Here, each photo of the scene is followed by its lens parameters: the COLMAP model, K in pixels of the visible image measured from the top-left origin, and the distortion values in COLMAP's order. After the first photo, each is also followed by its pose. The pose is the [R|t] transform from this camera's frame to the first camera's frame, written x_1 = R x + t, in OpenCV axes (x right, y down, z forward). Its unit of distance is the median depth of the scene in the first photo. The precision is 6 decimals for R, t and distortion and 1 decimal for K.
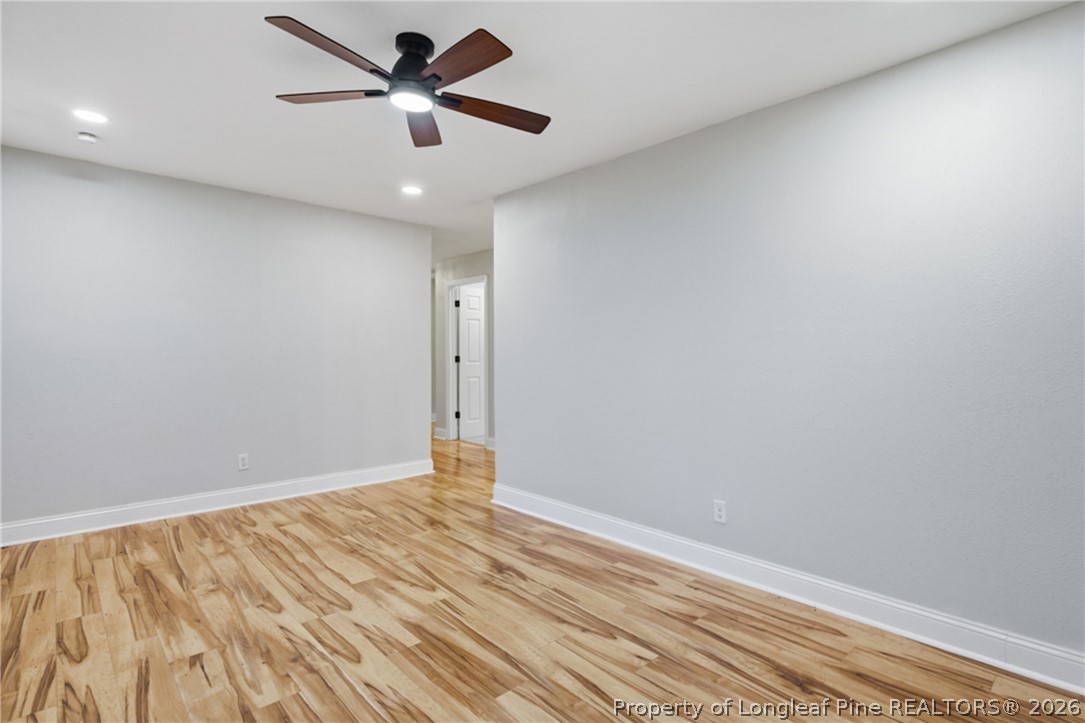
lens RADIAL K [[537.2, 0, 542.6], [0, 537.2, 355.5], [0, 0, 1]] dist [-0.005834, 0.000213]
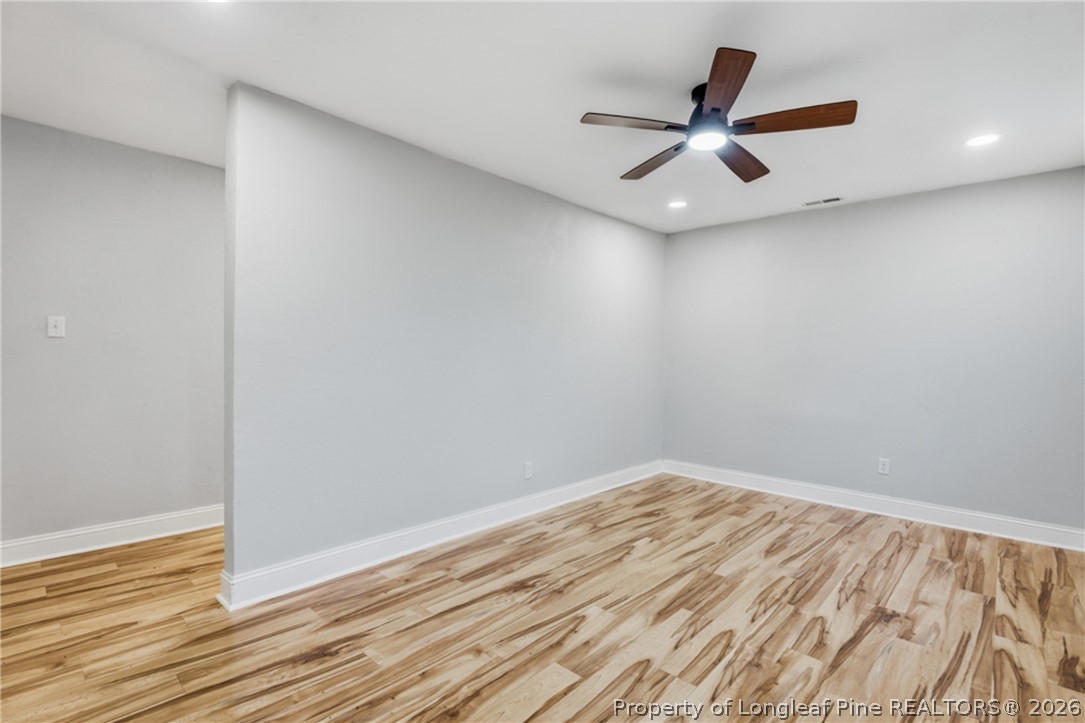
lens RADIAL K [[515.6, 0, 546.0], [0, 515.6, 354.2], [0, 0, 1]] dist [-0.010659, 0.000255]
pose [[-0.092557, 0.001514, 0.995706, -1.007066], [-0.013339, 0.999907, -0.002761, -0.004573], [-0.995618, -0.013537, -0.092528, 1.085296]]
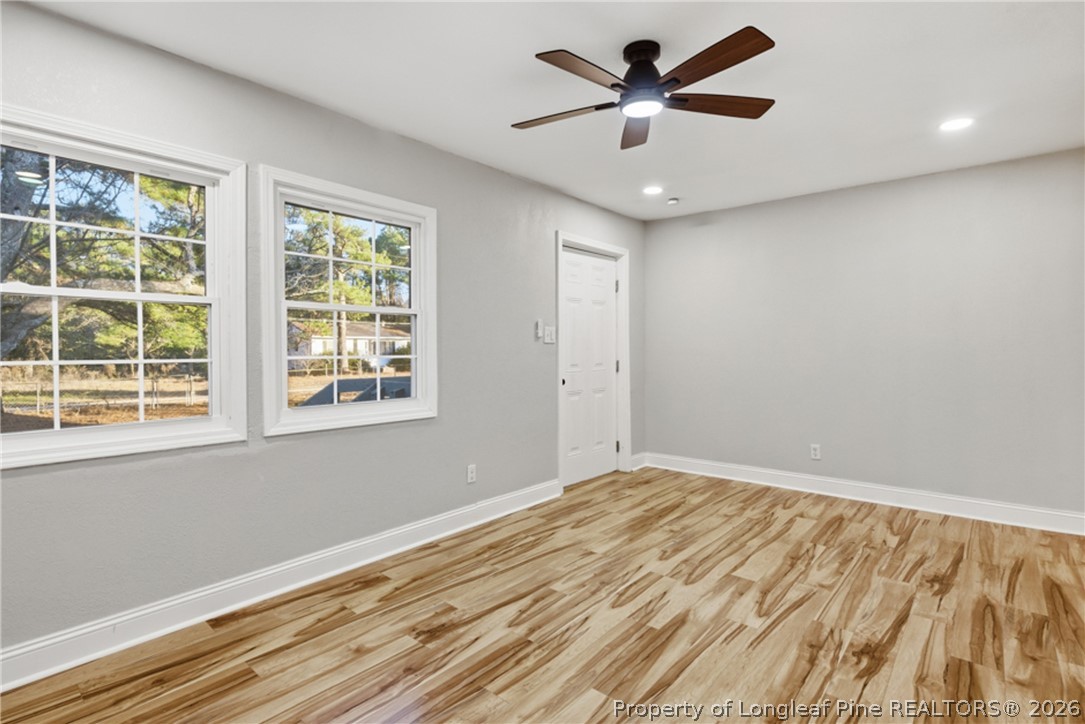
lens RADIAL K [[521.8, 0, 542.5], [0, 521.8, 362.0], [0, 0, 1]] dist [0.001235, -0.000092]
pose [[0.118462, 0.023542, -0.992679, 0.565072], [0.001735, 0.999712, 0.023916, -0.002474], [0.992957, -0.004555, 0.118387, 0.512555]]
